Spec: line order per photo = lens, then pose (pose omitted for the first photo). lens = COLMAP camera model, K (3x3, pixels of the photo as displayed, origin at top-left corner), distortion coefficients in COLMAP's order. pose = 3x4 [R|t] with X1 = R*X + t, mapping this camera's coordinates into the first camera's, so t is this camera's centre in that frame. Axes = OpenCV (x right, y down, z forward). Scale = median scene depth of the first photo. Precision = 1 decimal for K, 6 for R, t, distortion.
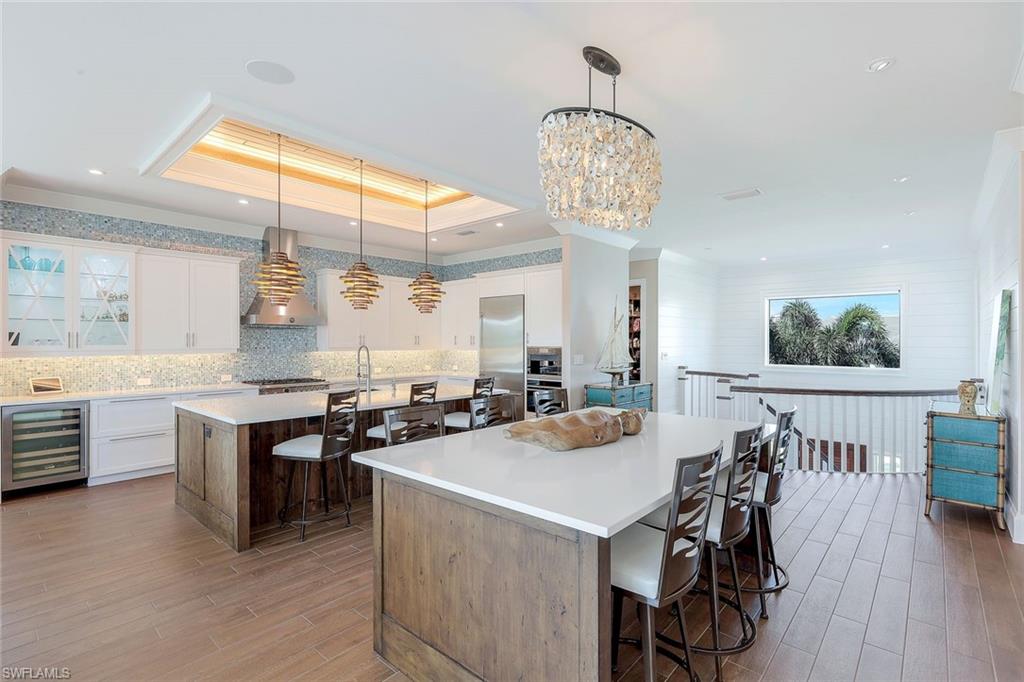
lens RADIAL K [[502.6, 0, 521.7], [0, 502.6, 341.0], [0, 0, 1]] dist [0.002840, 0.000748]
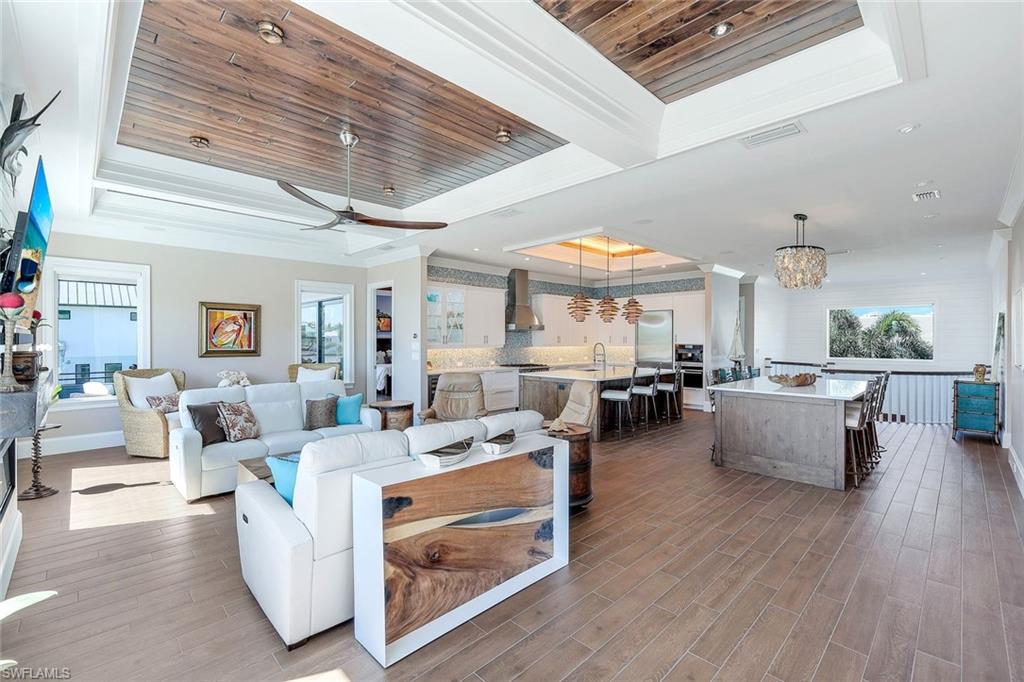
lens RADIAL K [[460.0, 0, 519.5], [0, 460.0, 341.2], [0, 0, 1]] dist [0.002450, -0.000054]
pose [[0.996976, 0.000740, -0.077701, -0.383008], [-0.000365, 0.999988, 0.004841, -0.003526], [0.077704, -0.004798, 0.996965, -0.474365]]
